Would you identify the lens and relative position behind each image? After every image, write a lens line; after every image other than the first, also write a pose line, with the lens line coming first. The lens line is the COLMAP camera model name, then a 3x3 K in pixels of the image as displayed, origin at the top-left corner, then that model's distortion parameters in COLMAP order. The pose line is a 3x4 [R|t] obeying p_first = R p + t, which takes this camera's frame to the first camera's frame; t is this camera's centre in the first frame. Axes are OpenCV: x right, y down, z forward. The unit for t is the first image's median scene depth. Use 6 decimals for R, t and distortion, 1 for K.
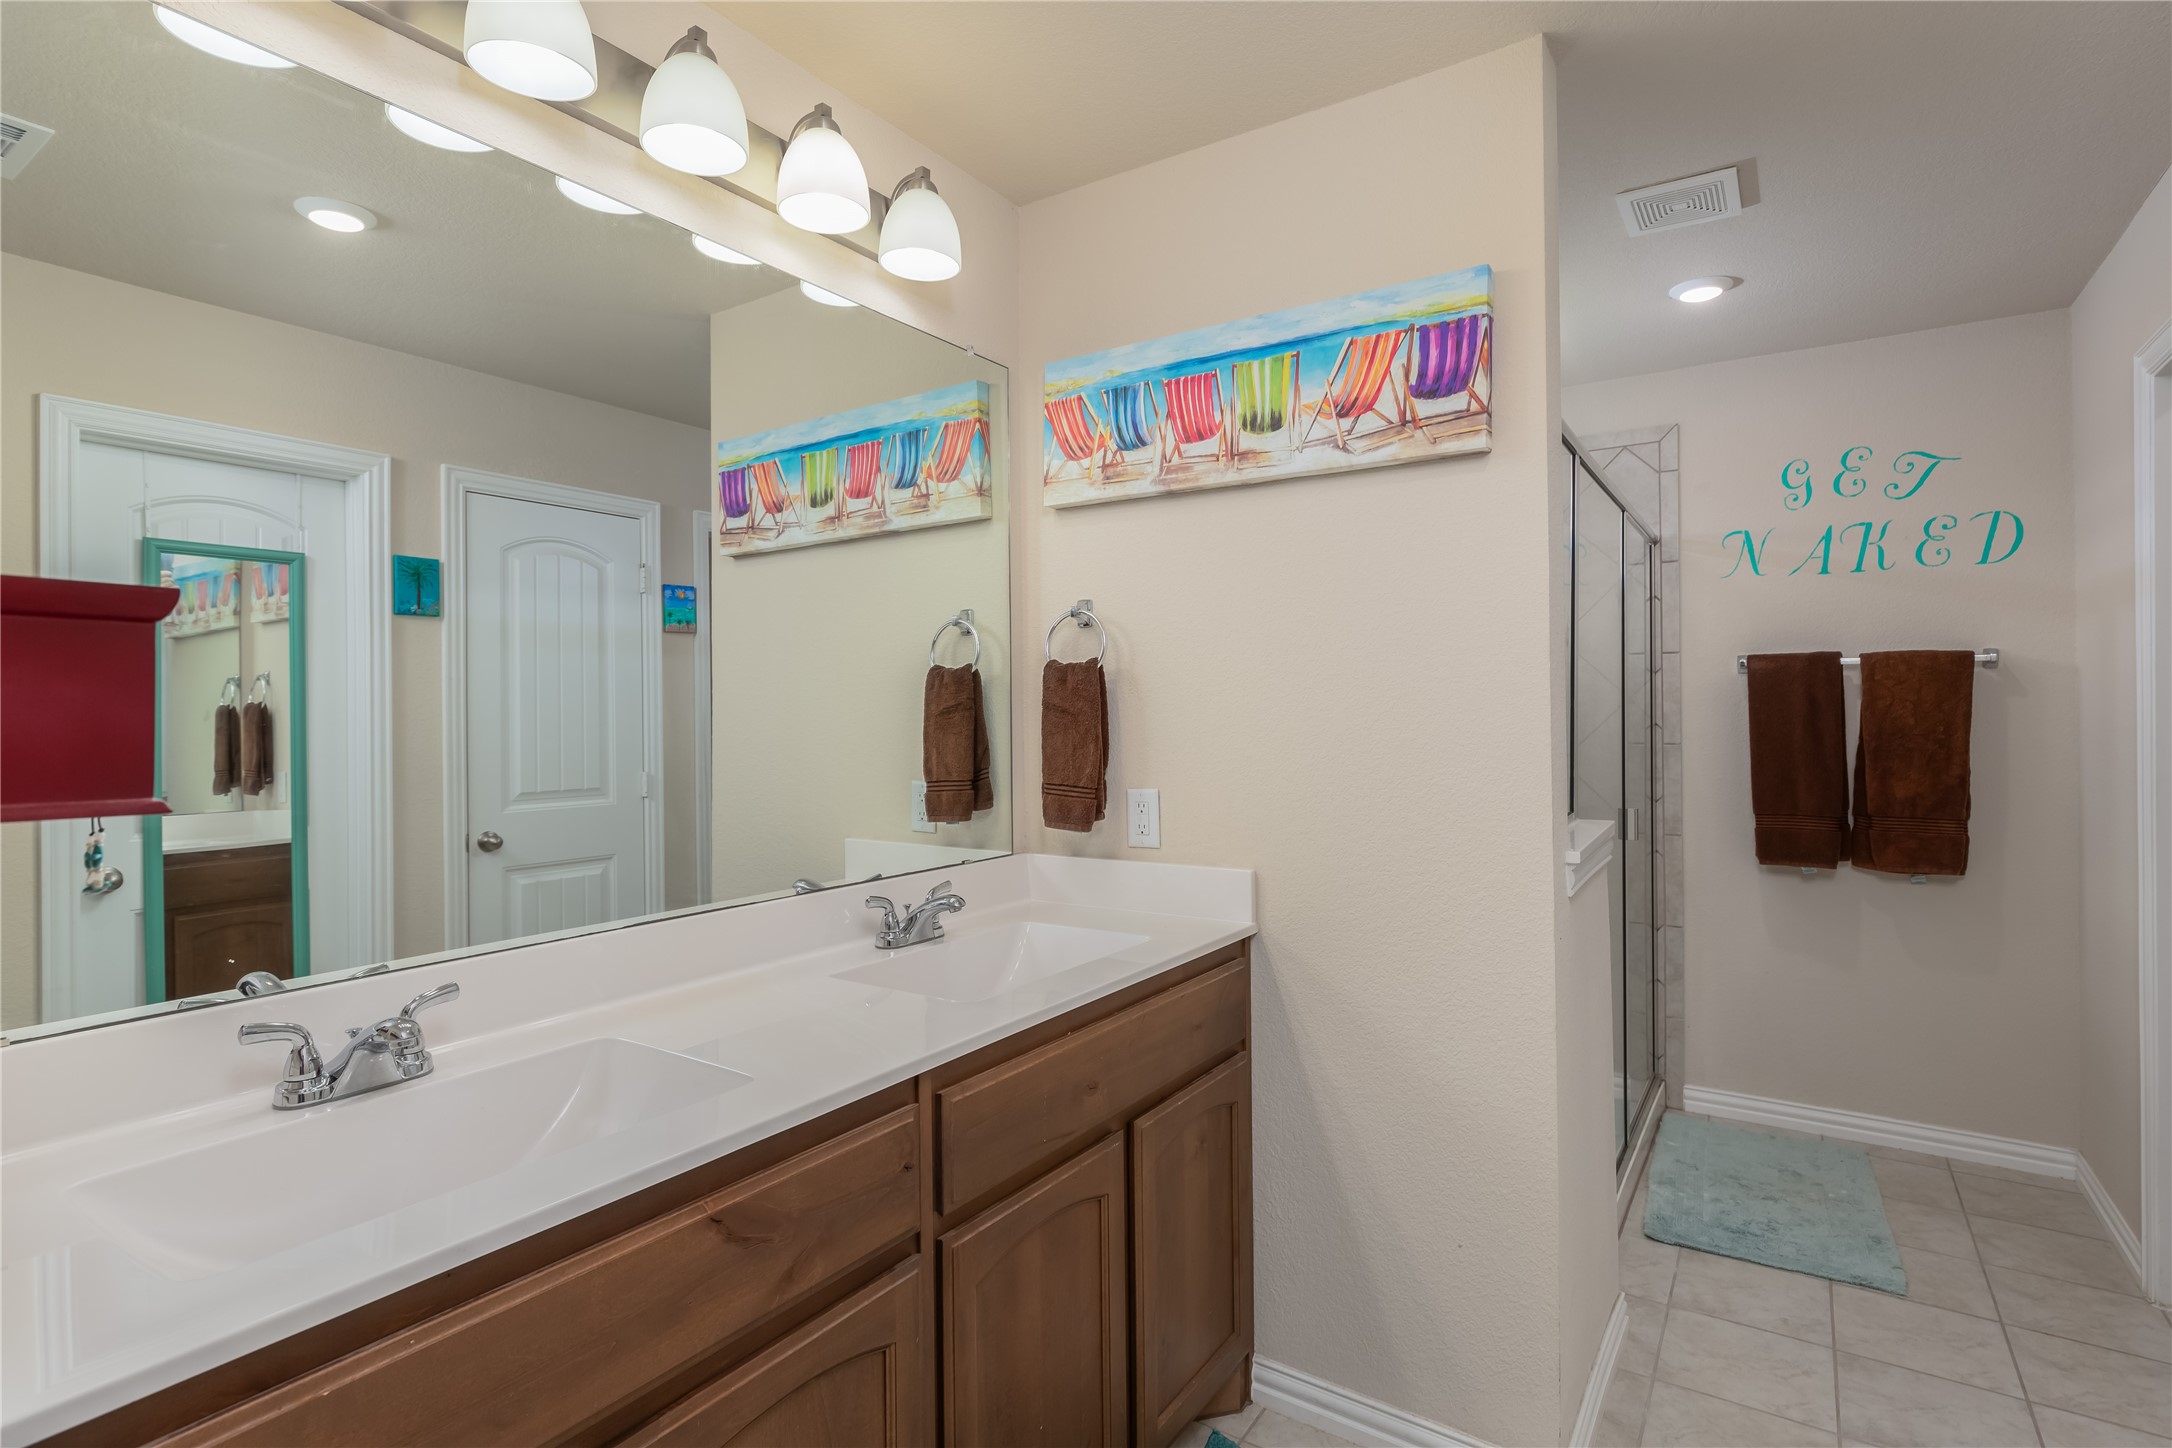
lens RADIAL K [[1063.9, 0, 1082.9], [0, 1063.9, 710.6], [0, 0, 1]] dist [-0.002853, -0.000224]
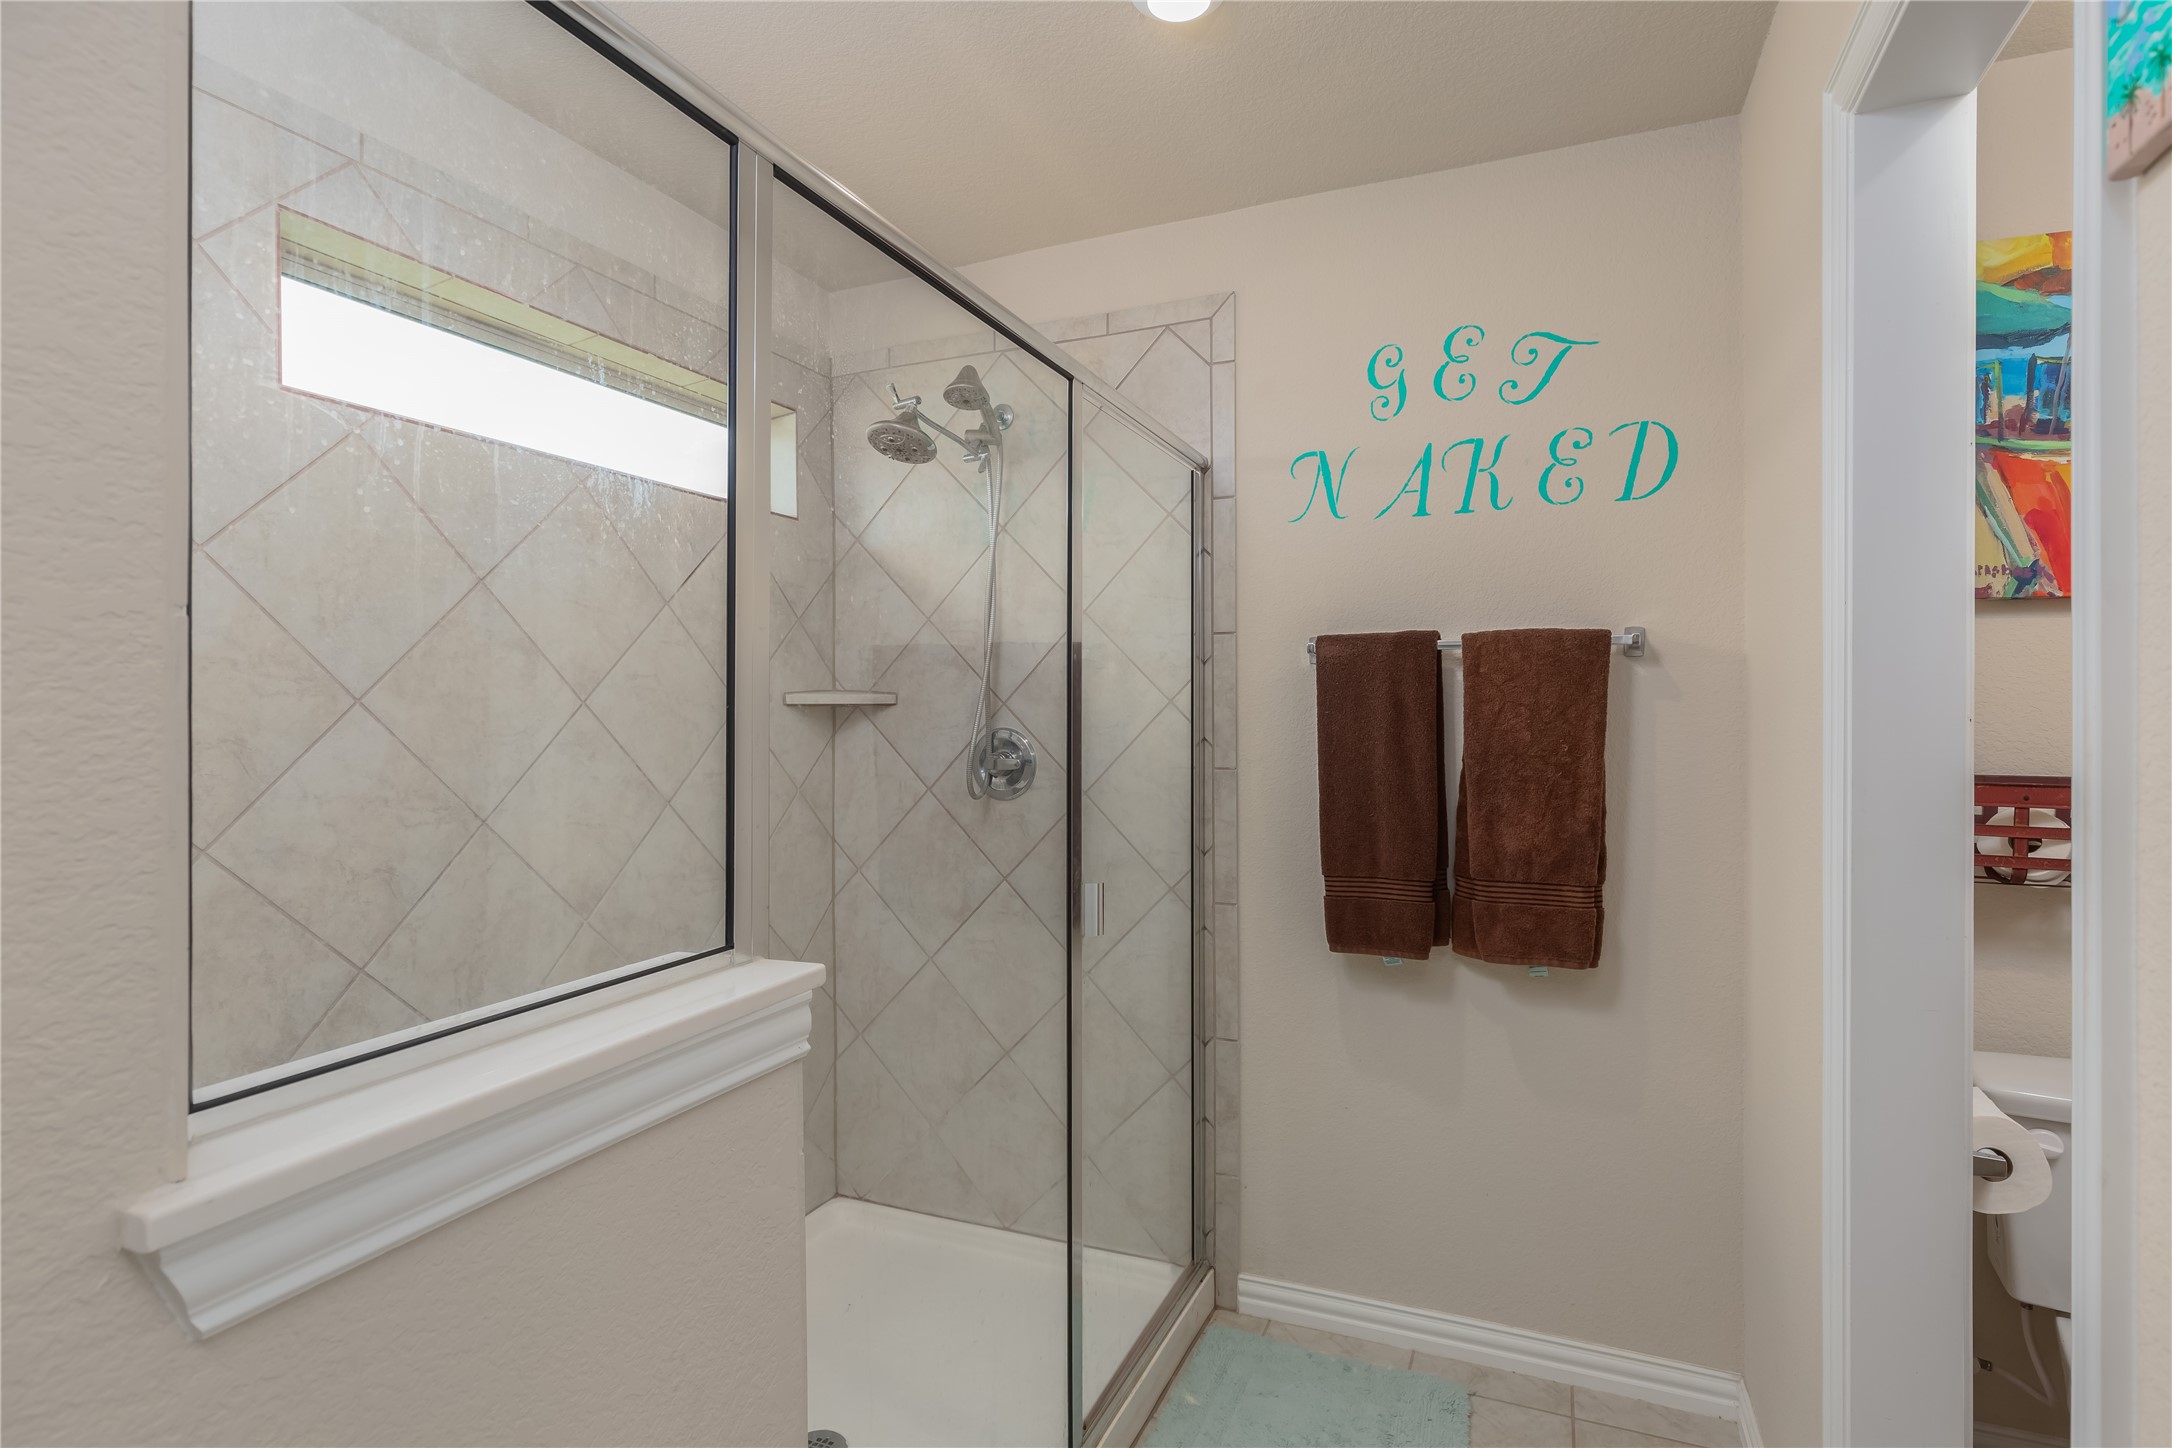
lens RADIAL K [[1063.9, 0, 1092.5], [0, 1063.9, 731.5], [0, 0, 1]] dist [-0.002853, -0.000224]
pose [[0.983872, -0.000710, 0.178875, 0.376204], [-0.001171, 0.999945, 0.010414, 0.000637], [-0.178872, -0.010455, 0.983817, 0.378269]]
